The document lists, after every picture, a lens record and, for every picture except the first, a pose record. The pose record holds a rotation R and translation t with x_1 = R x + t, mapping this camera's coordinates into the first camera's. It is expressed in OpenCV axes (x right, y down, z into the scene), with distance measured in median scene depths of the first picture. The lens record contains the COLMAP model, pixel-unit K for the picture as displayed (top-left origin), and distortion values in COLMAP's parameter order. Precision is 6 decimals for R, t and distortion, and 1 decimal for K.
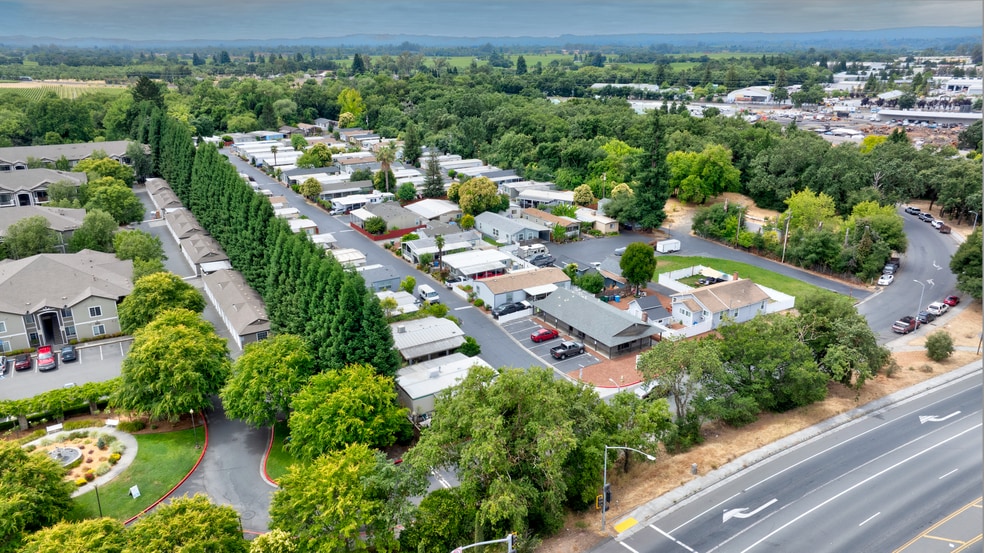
lens RADIAL K [[689.9, 0, 493.8], [0, 689.9, 275.0], [0, 0, 1]] dist [-0.020447, 0.009771]
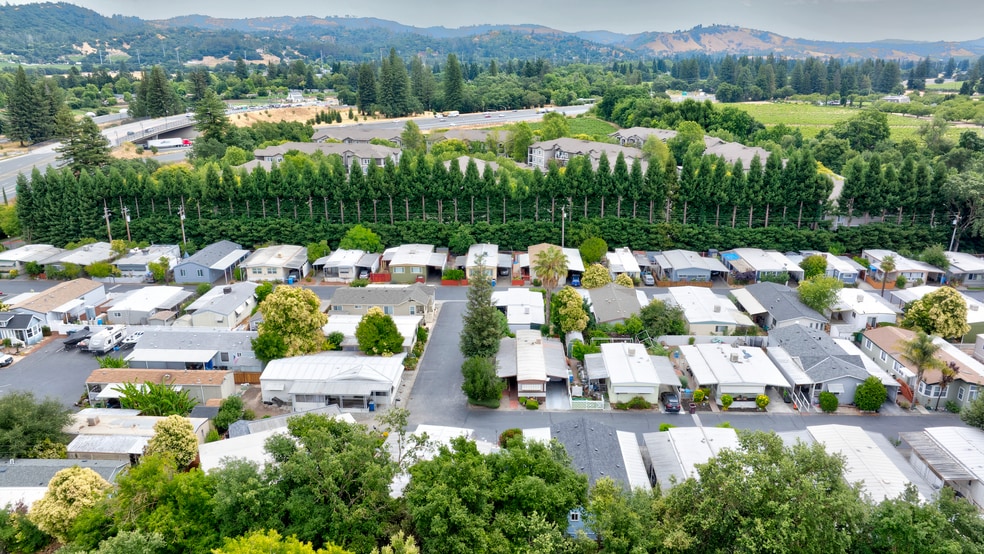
lens RADIAL K [[697.2, 0, 502.1], [0, 697.2, 274.7], [0, 0, 1]] dist [-0.005910, -0.022287]
pose [[-0.547061, 0.249564, -0.799026, 0.305690], [-0.266407, 0.852989, 0.448817, -0.409598], [0.793569, 0.458396, -0.400152, 1.224476]]
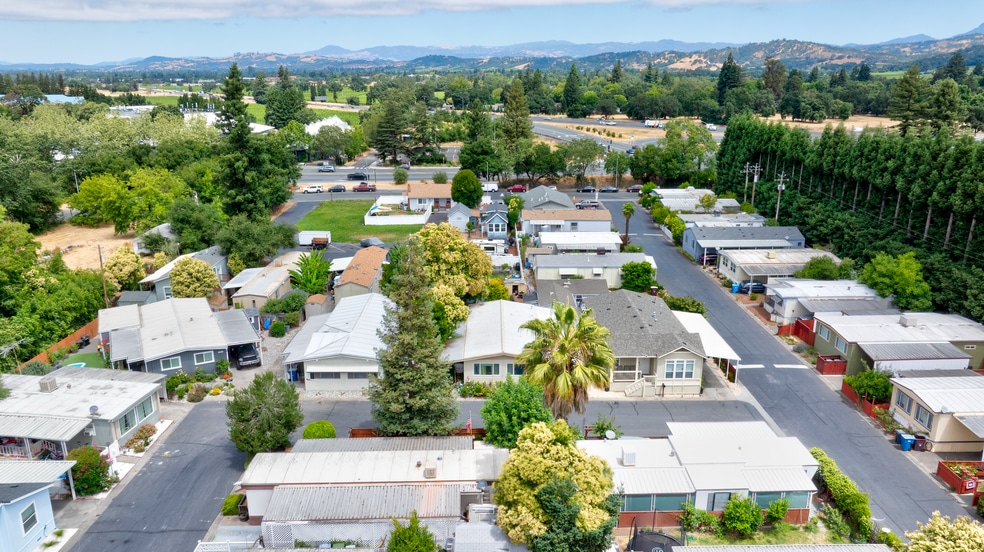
lens RADIAL K [[692.1, 0, 494.6], [0, 692.1, 270.1], [0, 0, 1]] dist [-0.015786, 0.002609]
pose [[-0.864369, -0.140404, 0.482860, -0.242912], [0.160589, 0.832875, 0.529651, -0.315805], [-0.476527, 0.535356, -0.697364, 1.176482]]
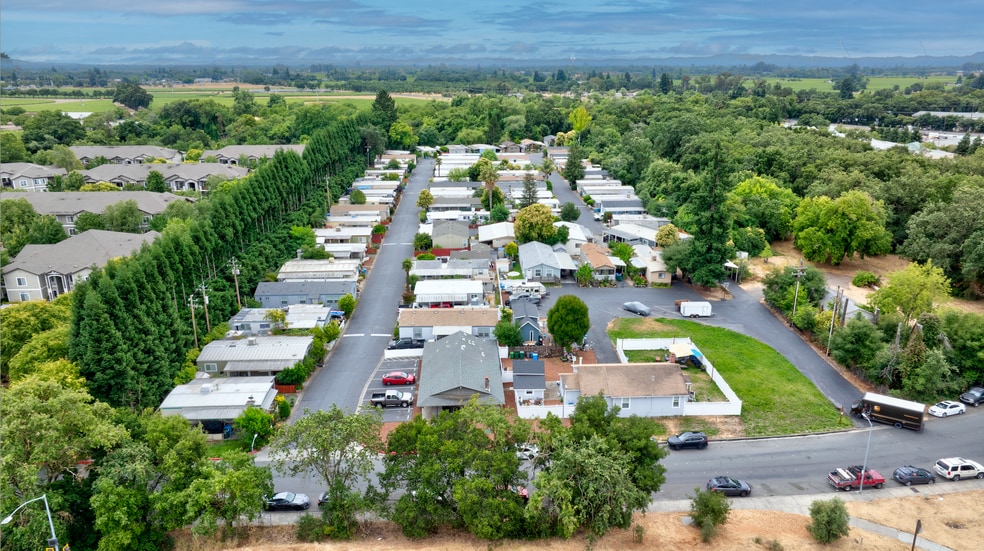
lens RADIAL K [[686.9, 0, 494.1], [0, 686.9, 275.7], [0, 0, 1]] dist [-0.012750, -0.001556]
pose [[0.878721, 0.140345, -0.456237, 0.325898], [-0.151478, 0.988384, 0.012291, -0.043665], [0.452662, 0.058309, 0.889774, 0.138409]]
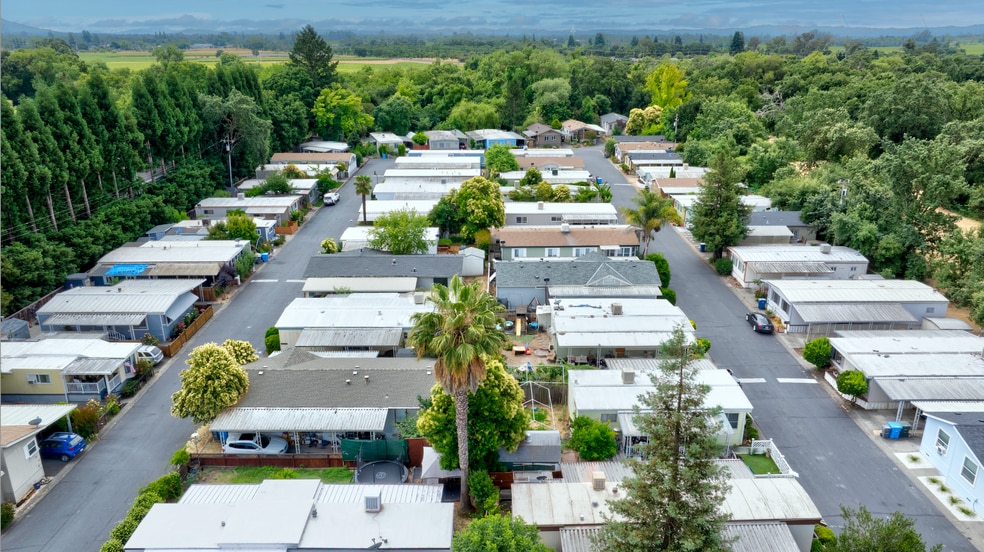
lens RADIAL K [[689.9, 0, 493.8], [0, 689.9, 274.5], [0, 0, 1]] dist [-0.020447, 0.009771]
pose [[0.858149, 0.169883, -0.484480, -0.054530], [-0.164767, 0.984880, 0.053500, -0.206116], [0.486243, 0.033915, 0.873165, 0.850372]]
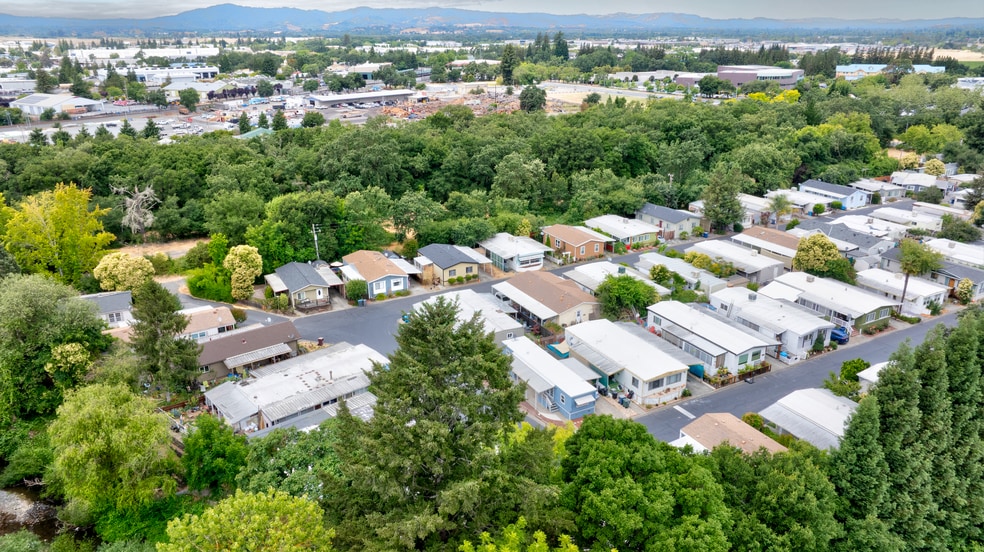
lens RADIAL K [[692.1, 0, 494.6], [0, 692.1, 270.1], [0, 0, 1]] dist [-0.015786, 0.002609]
pose [[0.053805, -0.332170, 0.941683, -0.969348], [0.323231, 0.898069, 0.298317, -0.511431], [-0.944789, 0.288330, 0.155688, 1.493701]]
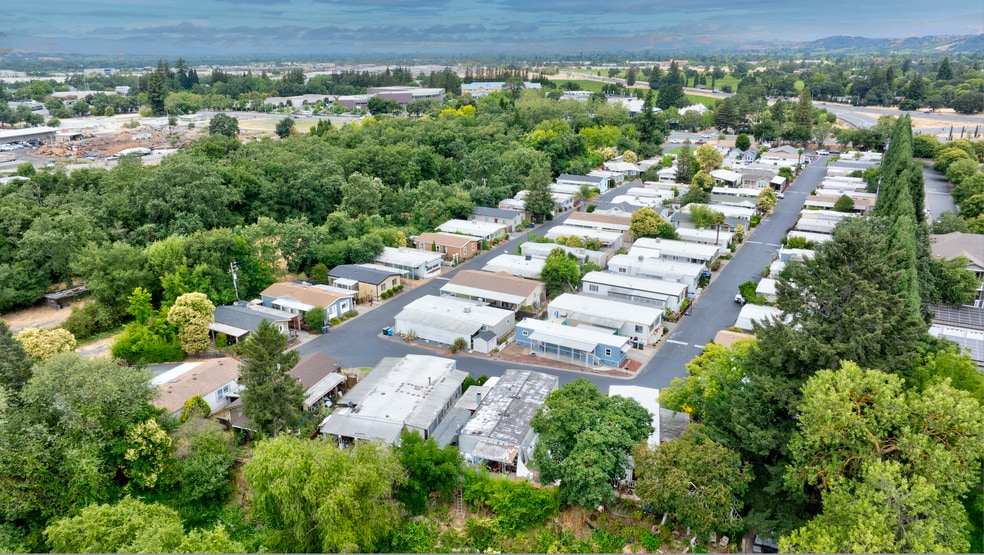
lens RADIAL K [[688.3, 0, 494.6], [0, 688.3, 280.0], [0, 0, 1]] dist [-0.013163, -0.000323]
pose [[-0.487589, -0.274350, 0.828848, -0.963343], [0.285144, 0.847246, 0.448183, -0.605372], [-0.825197, 0.454870, -0.334878, 1.774339]]
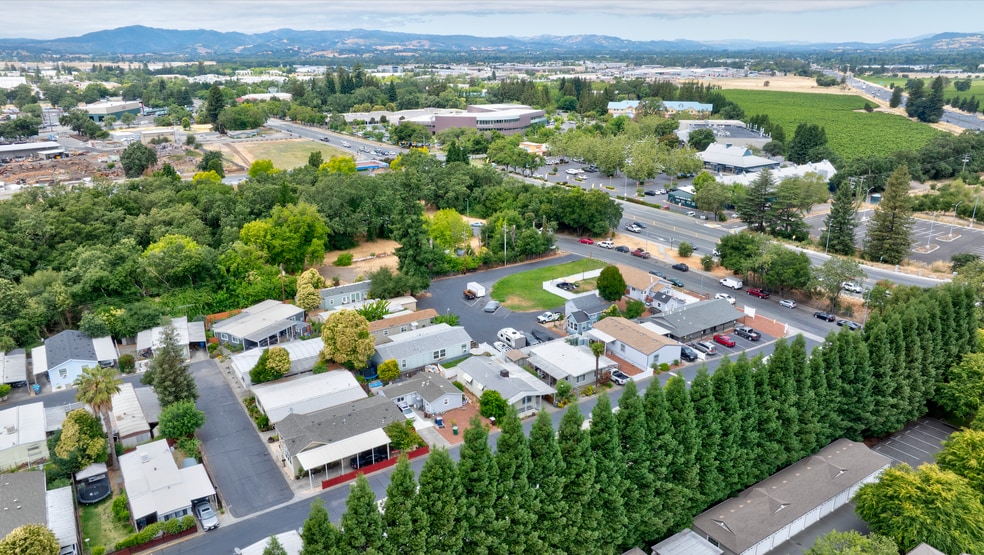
lens RADIAL K [[694.1, 0, 488.5], [0, 694.1, 273.2], [0, 0, 1]] dist [-0.045140, 0.071350]
pose [[-0.035919, -0.309206, 0.950317, -0.598884], [0.324170, 0.895906, 0.303754, -0.304296], [-0.945317, 0.318975, 0.068056, 0.718246]]
